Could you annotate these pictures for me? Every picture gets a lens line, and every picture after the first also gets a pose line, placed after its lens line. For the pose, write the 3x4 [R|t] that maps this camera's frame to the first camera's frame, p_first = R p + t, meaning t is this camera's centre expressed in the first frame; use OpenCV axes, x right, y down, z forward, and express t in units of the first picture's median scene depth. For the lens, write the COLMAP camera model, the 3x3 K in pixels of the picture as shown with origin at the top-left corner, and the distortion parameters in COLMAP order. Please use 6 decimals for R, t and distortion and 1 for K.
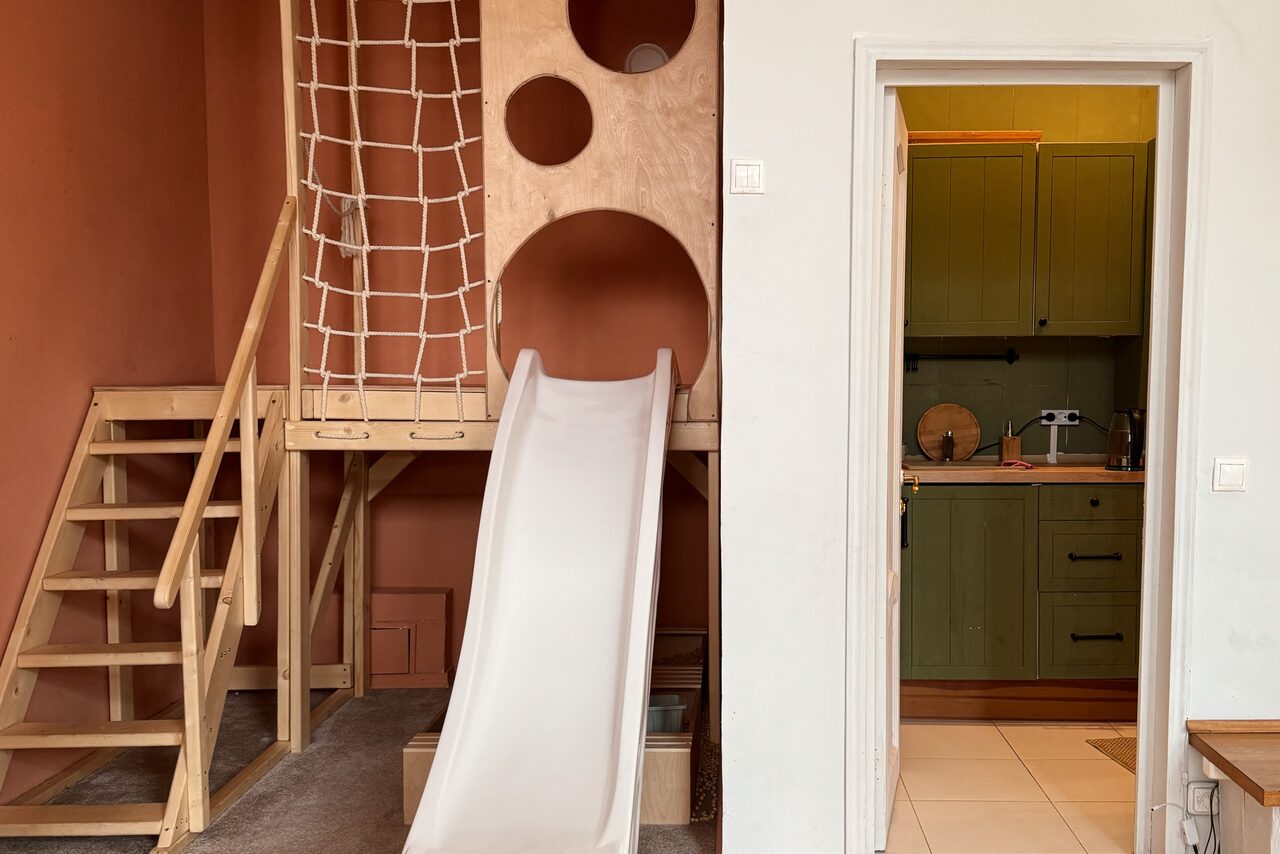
lens RADIAL K [[1267.4, 0, 742.7], [0, 1267.4, 460.9], [0, 0, 1]] dist [0.095230, -0.022728]
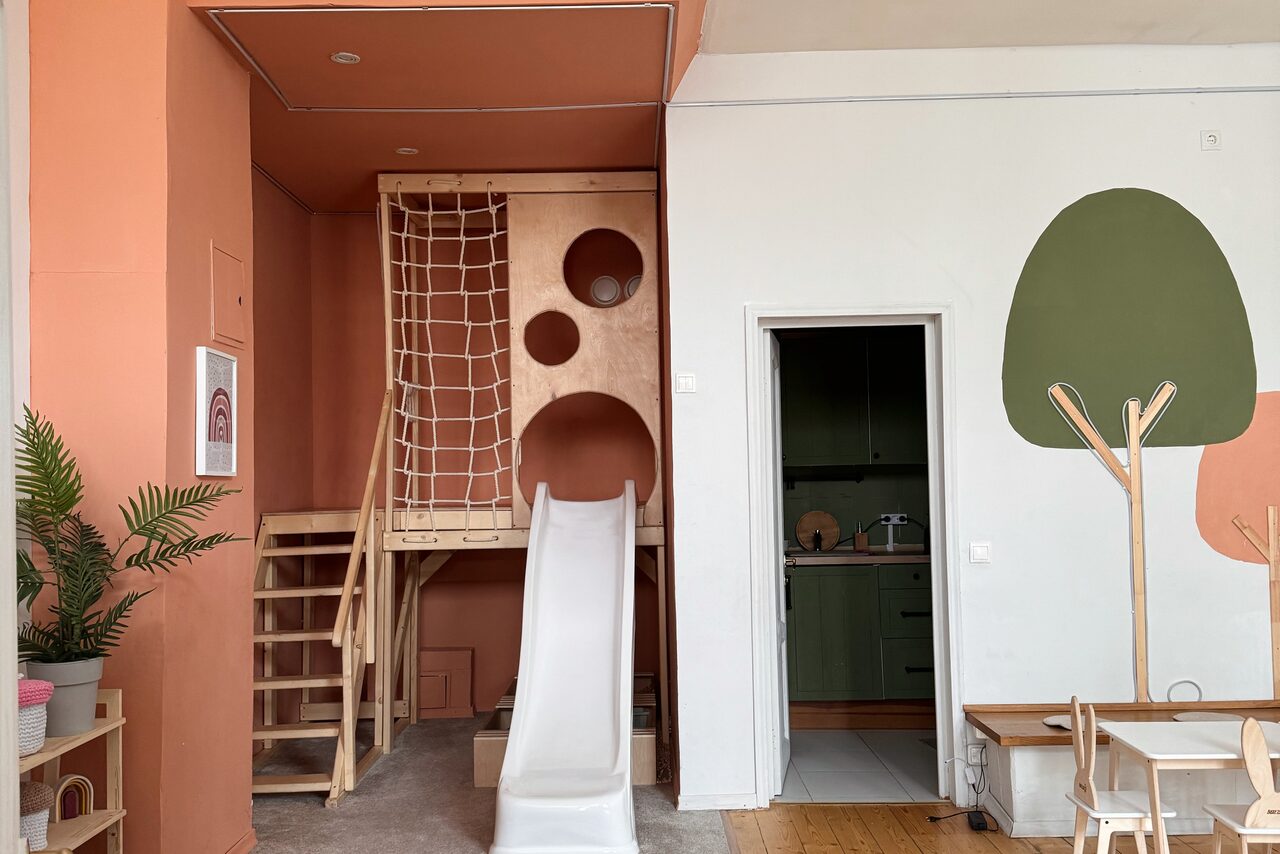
lens RADIAL K [[1111.9, 0, 637.9], [0, 1111.9, 439.0], [0, 0, 1]] dist [0.143958, -0.270897]
pose [[0.999732, -0.021855, -0.007634, -0.036711], [0.020871, 0.993575, -0.111232, 0.014190], [0.010016, 0.111043, 0.993765, -0.353666]]
